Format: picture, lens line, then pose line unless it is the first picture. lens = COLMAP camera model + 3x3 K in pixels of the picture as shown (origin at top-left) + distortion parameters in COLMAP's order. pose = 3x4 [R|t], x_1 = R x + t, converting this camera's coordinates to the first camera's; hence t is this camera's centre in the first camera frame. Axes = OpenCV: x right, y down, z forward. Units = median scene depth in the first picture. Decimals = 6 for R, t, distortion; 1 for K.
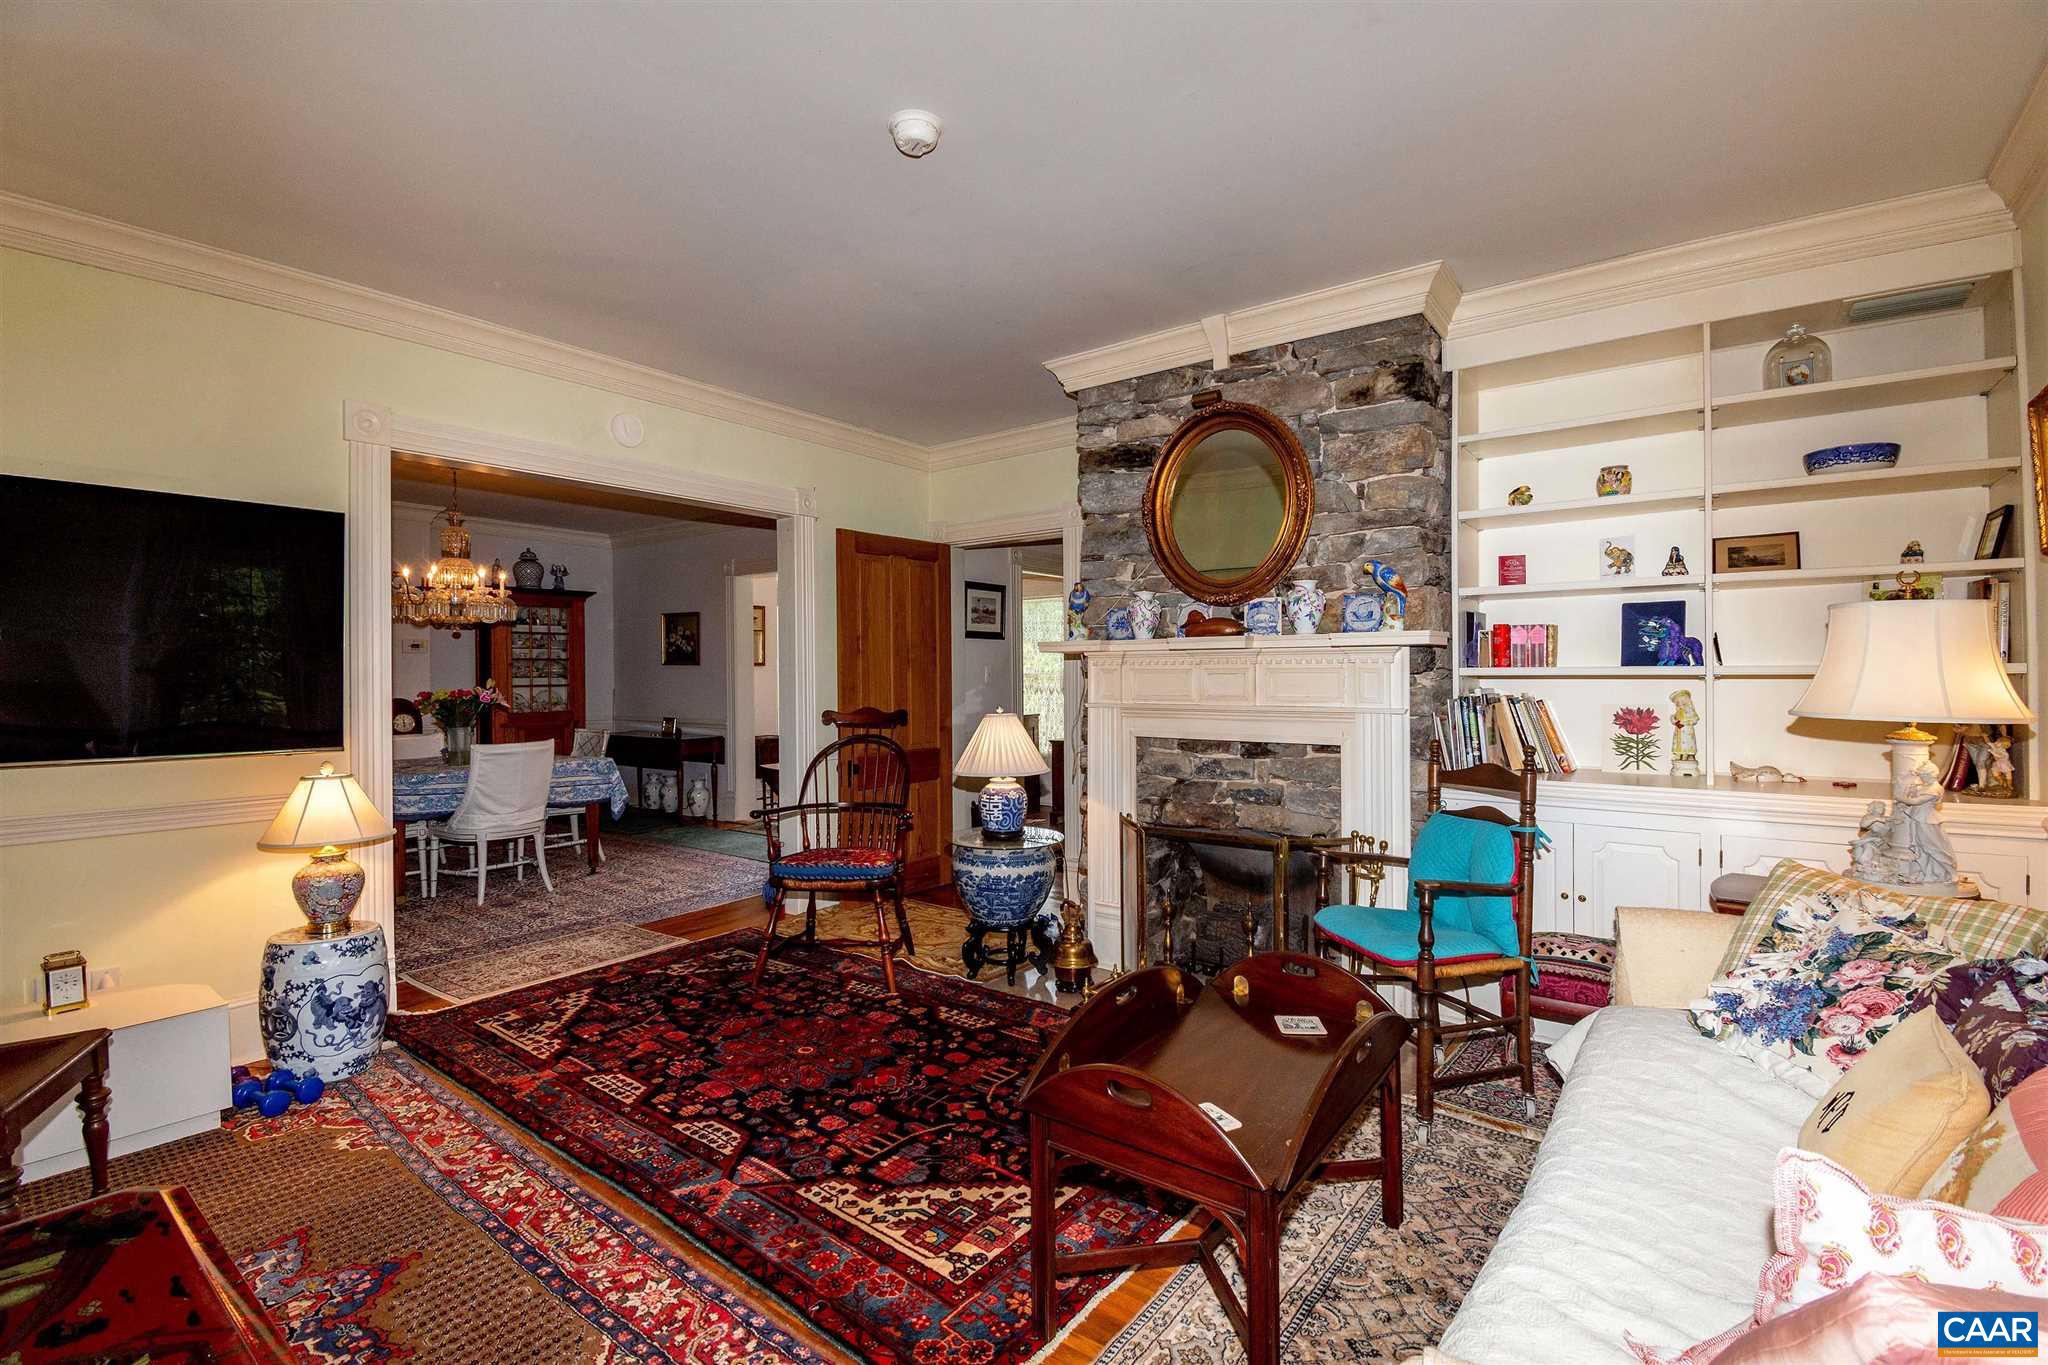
lens RADIAL K [[904.3, 0, 1030.3], [0, 904.3, 671.0], [0, 0, 1]] dist [0.019388, -0.026191]
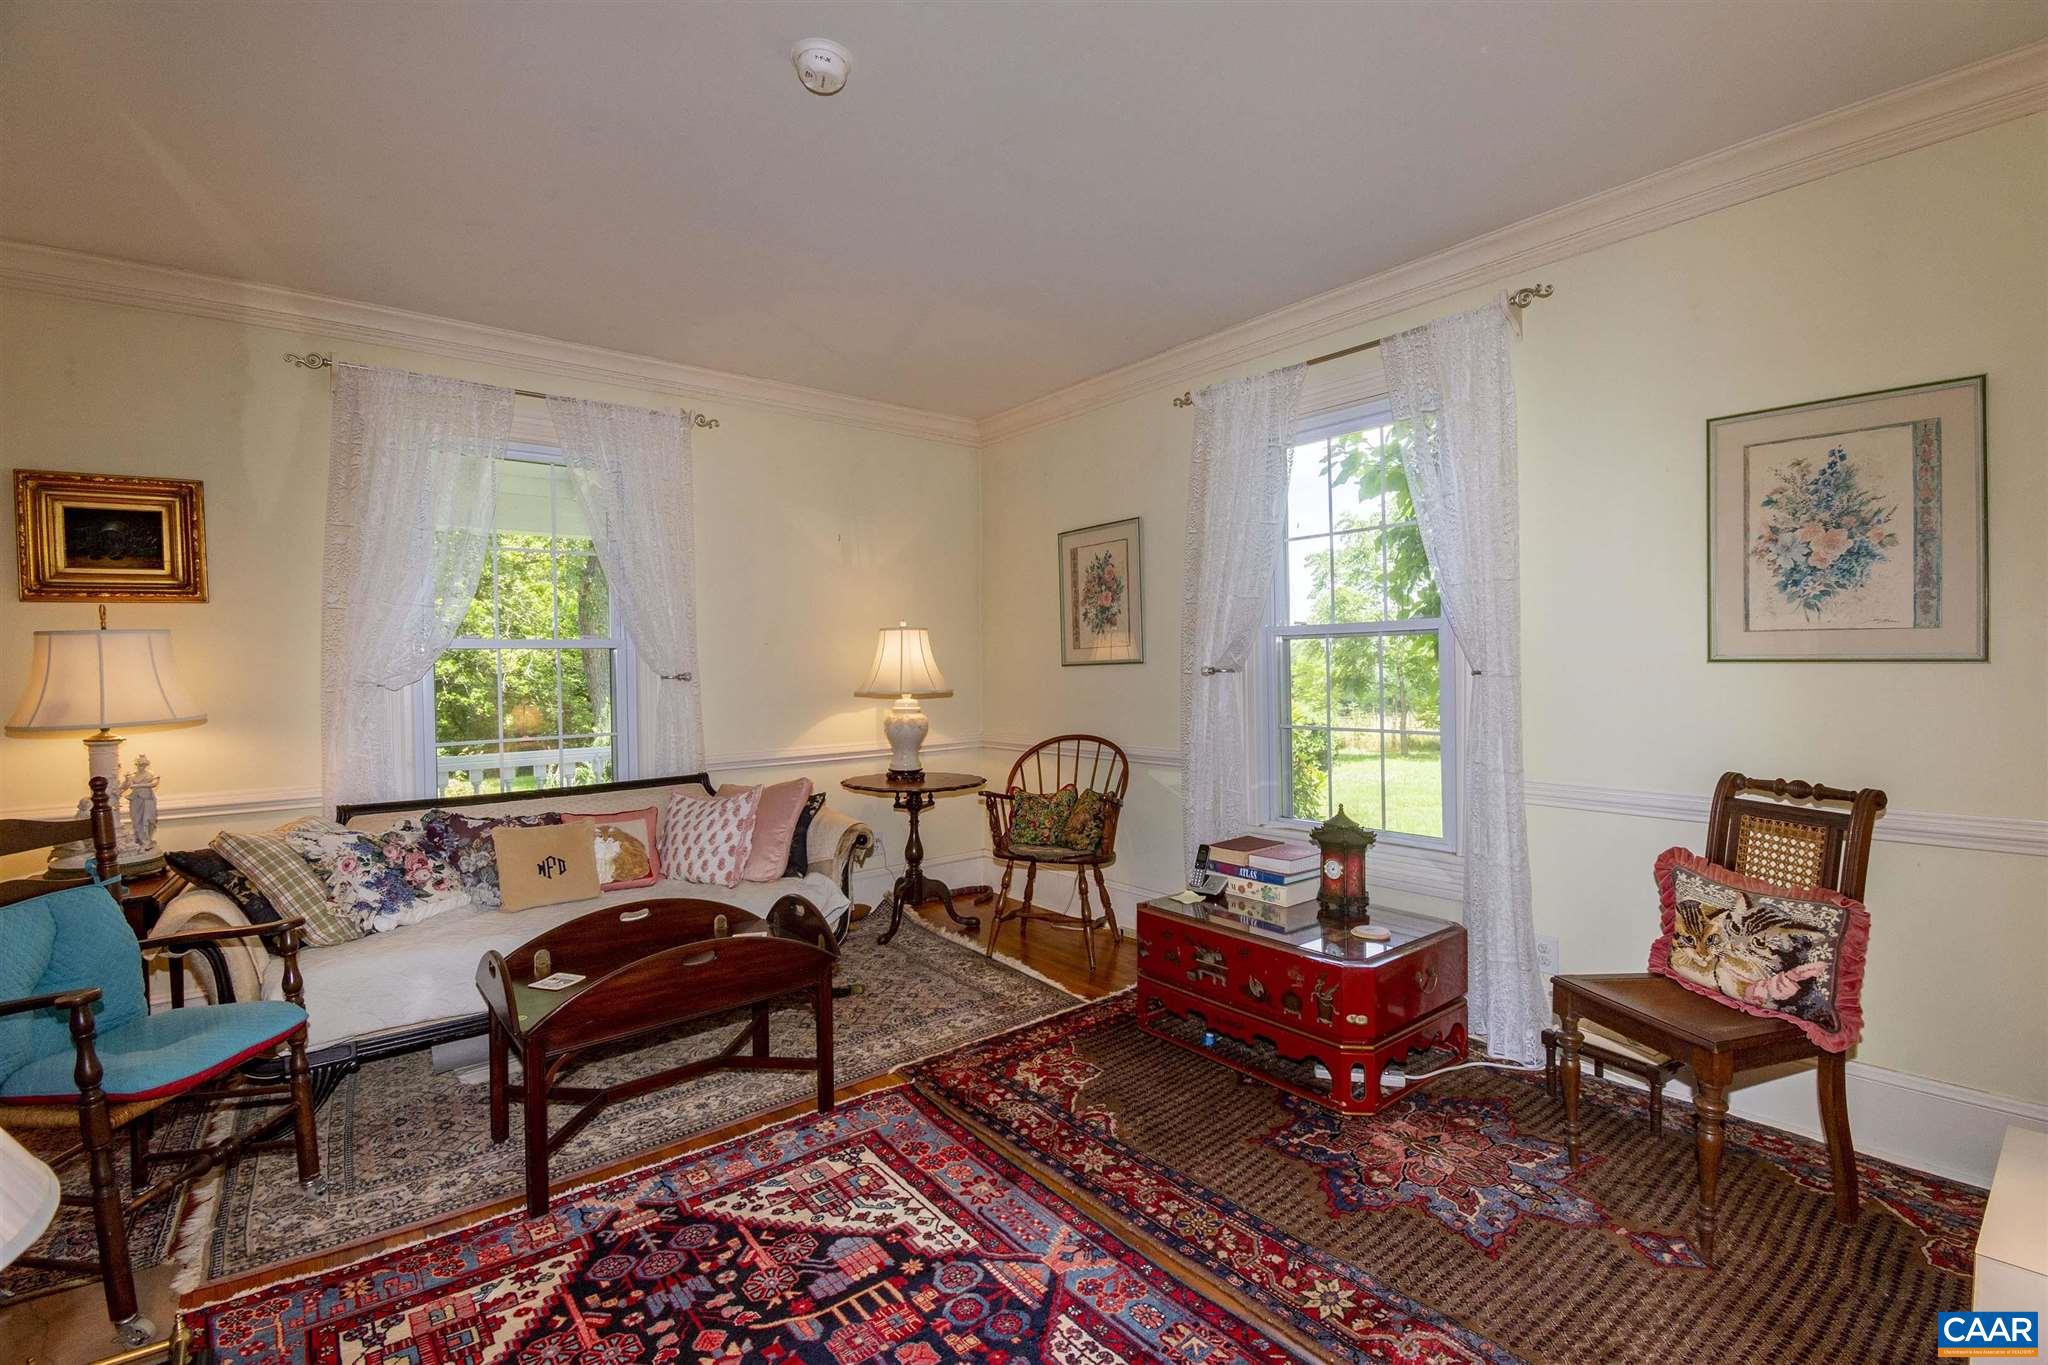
lens RADIAL K [[904.3, 0, 1030.3], [0, 904.3, 671.0], [0, 0, 1]] dist [0.019388, -0.026191]
pose [[-0.972776, 0.021693, 0.230730, -0.378671], [0.022992, 0.999731, 0.002945, 0.003663], [-0.230604, 0.008170, -0.973013, 1.333229]]
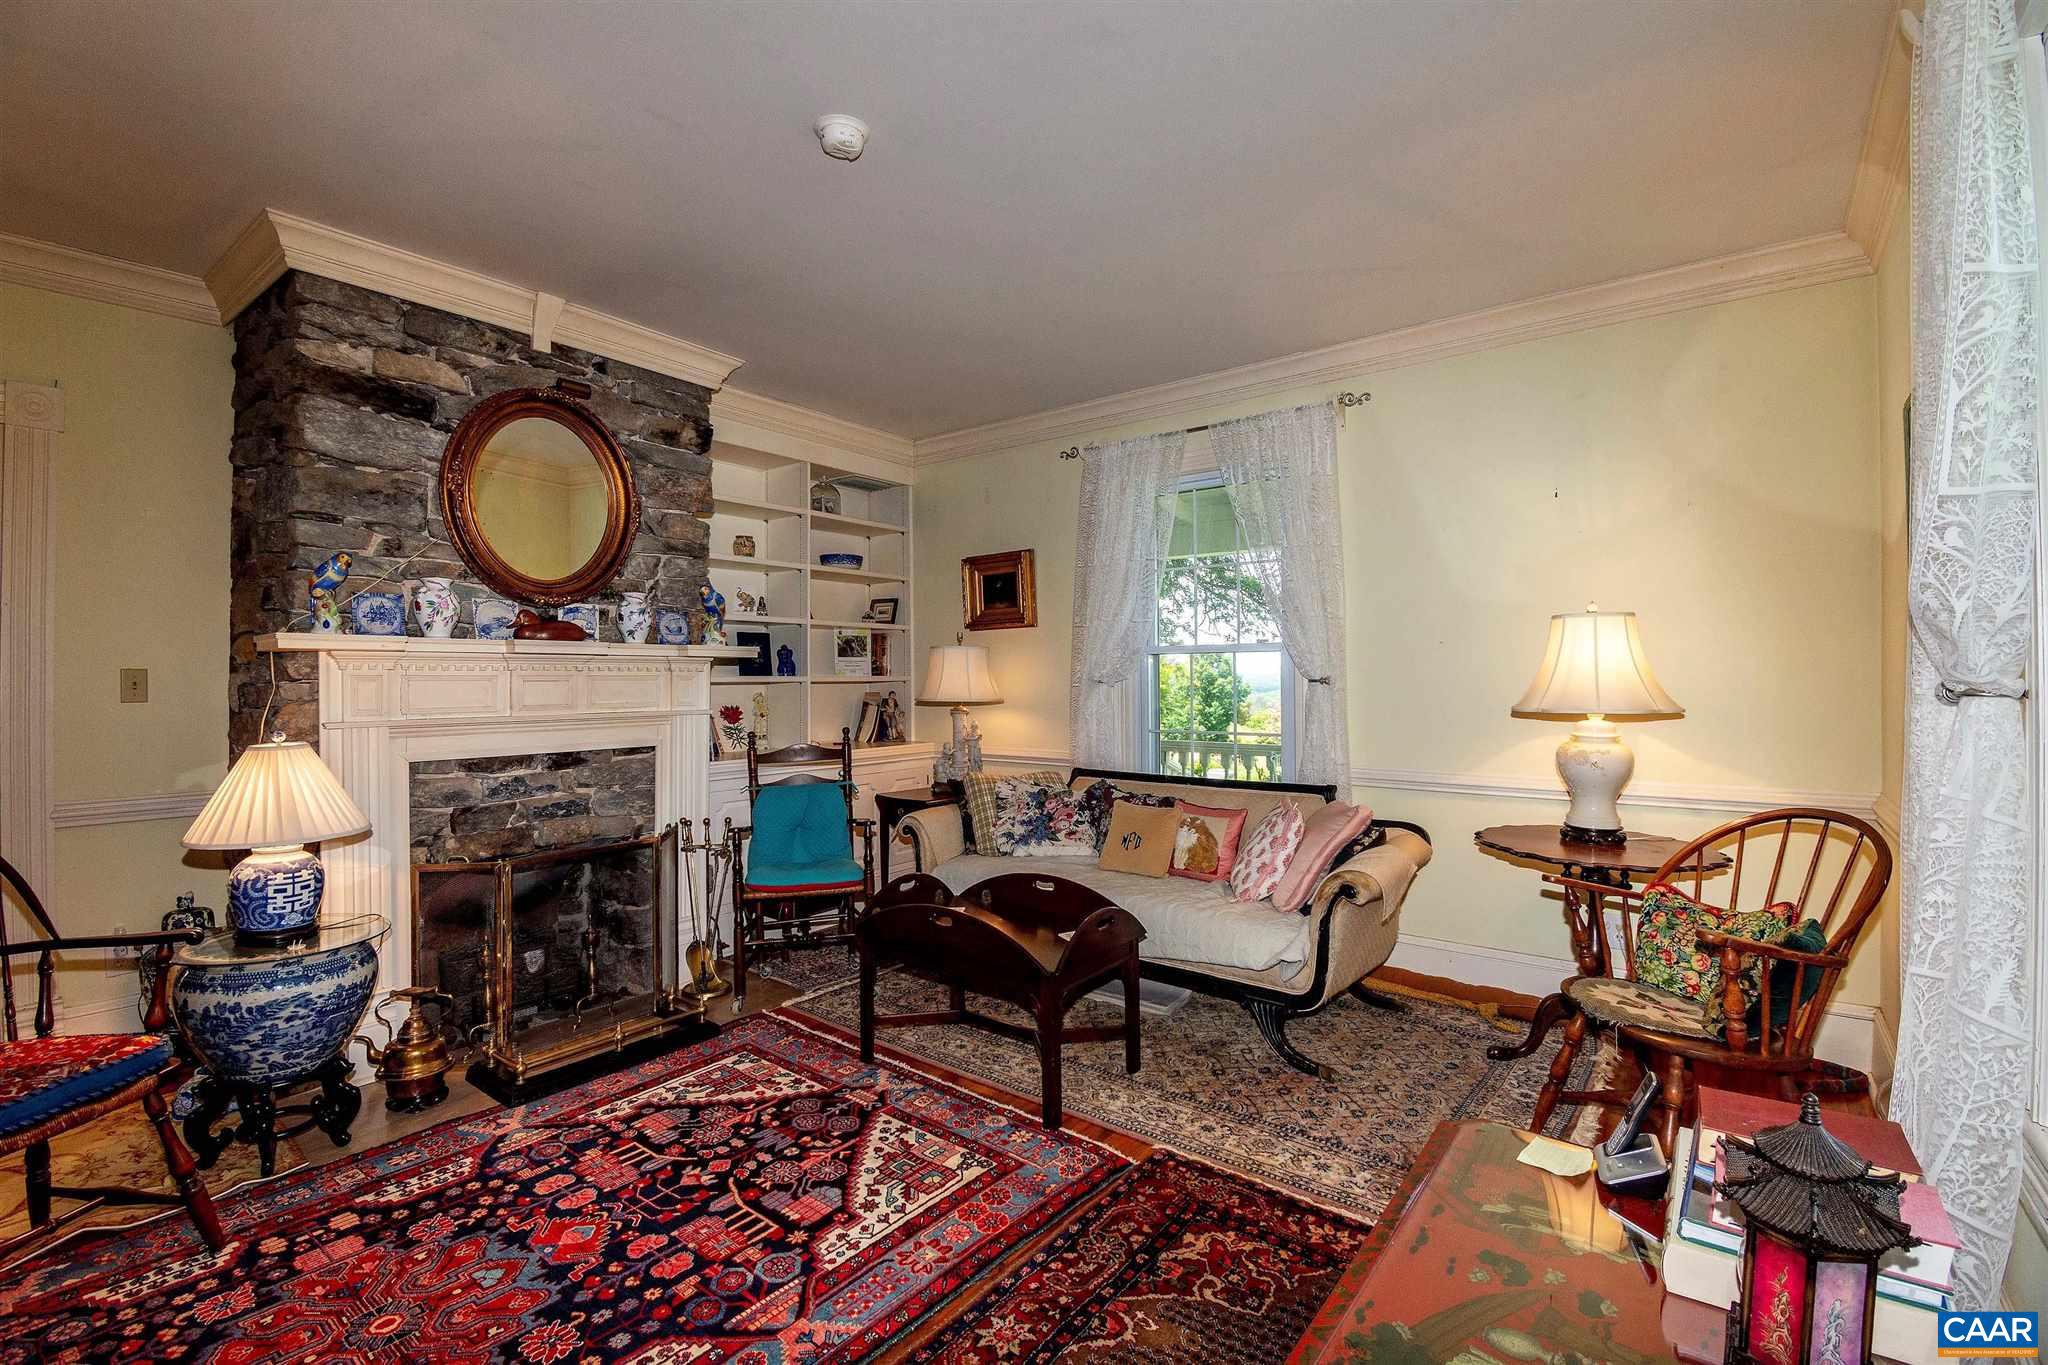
lens RADIAL K [[904.3, 0, 1030.3], [0, 904.3, 671.0], [0, 0, 1]] dist [0.019388, -0.026191]
pose [[0.007133, 0.012820, 0.999892, -0.815439], [0.002194, 0.999915, -0.012836, 0.006590], [-0.999972, 0.002285, 0.007104, 0.573798]]
